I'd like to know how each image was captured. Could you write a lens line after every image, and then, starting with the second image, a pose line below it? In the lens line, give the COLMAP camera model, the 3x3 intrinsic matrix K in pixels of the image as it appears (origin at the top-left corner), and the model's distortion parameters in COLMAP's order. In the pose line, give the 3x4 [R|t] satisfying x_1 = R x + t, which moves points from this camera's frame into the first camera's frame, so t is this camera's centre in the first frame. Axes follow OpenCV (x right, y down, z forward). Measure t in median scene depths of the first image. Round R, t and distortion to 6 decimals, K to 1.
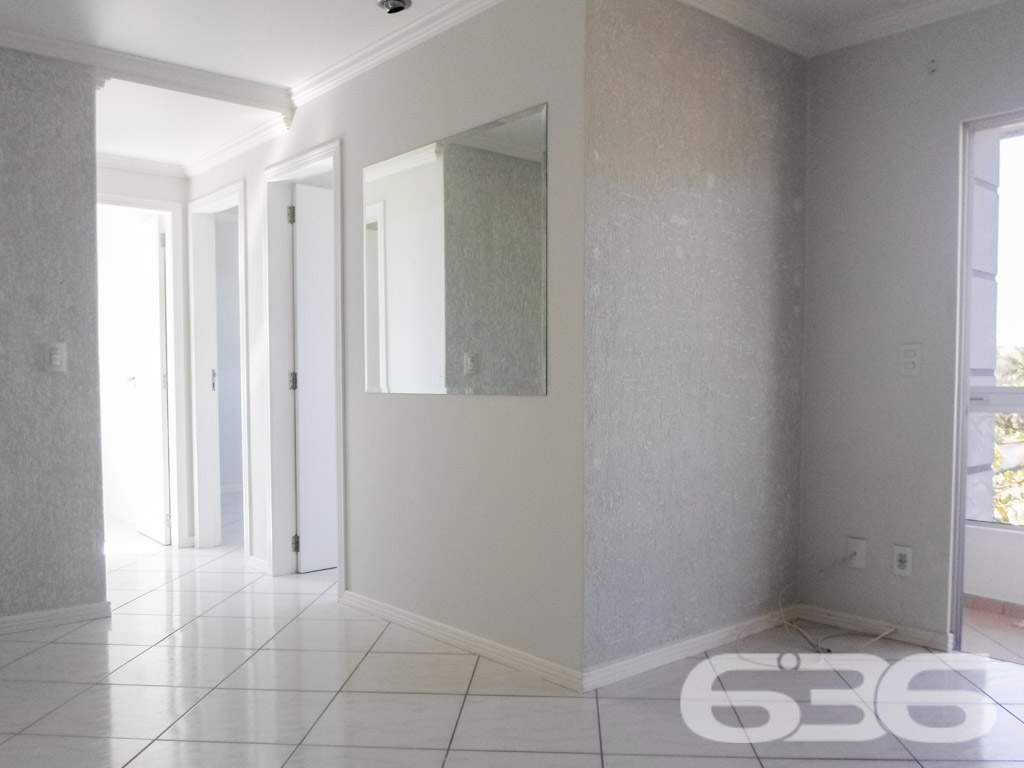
lens RADIAL K [[802.6, 0, 486.5], [0, 802.6, 412.8], [0, 0, 1]] dist [-0.036877, -0.004395]
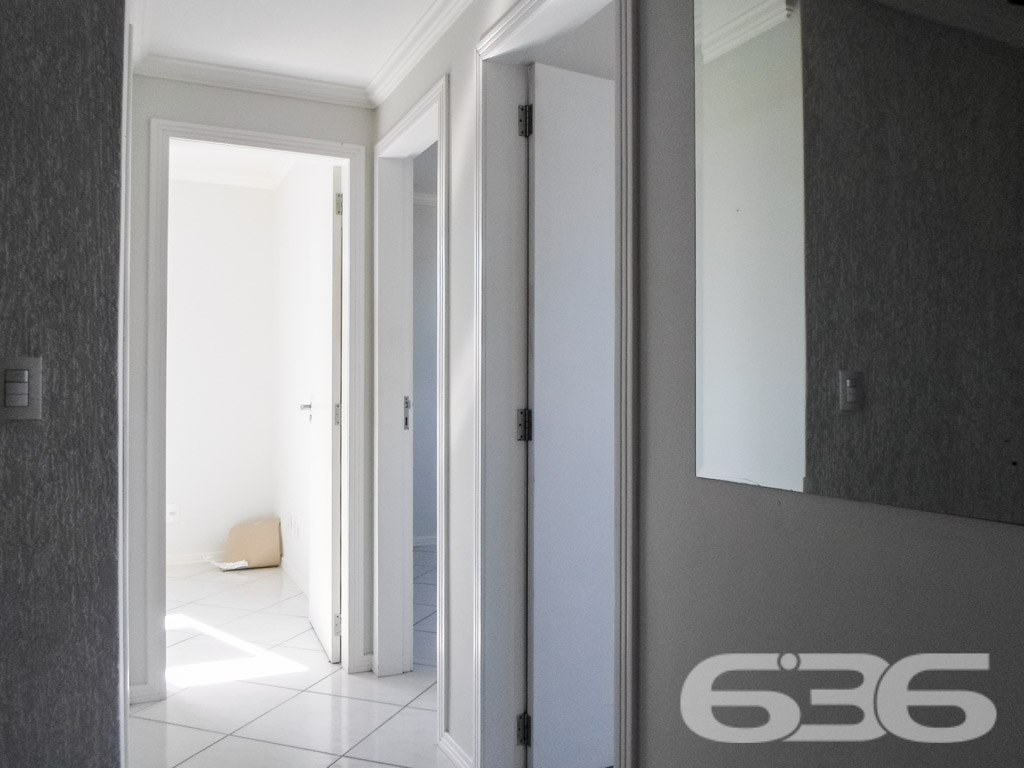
lens RADIAL K [[414.5, 0, 512.0], [0, 414.5, 384.0], [0, 0, 1]] dist [-0.000285, -0.000085]
pose [[0.957777, 0.011538, -0.287281, -0.179373], [-0.016801, 0.999733, -0.015859, -0.066782], [0.287022, 0.020016, 0.957715, 0.771826]]
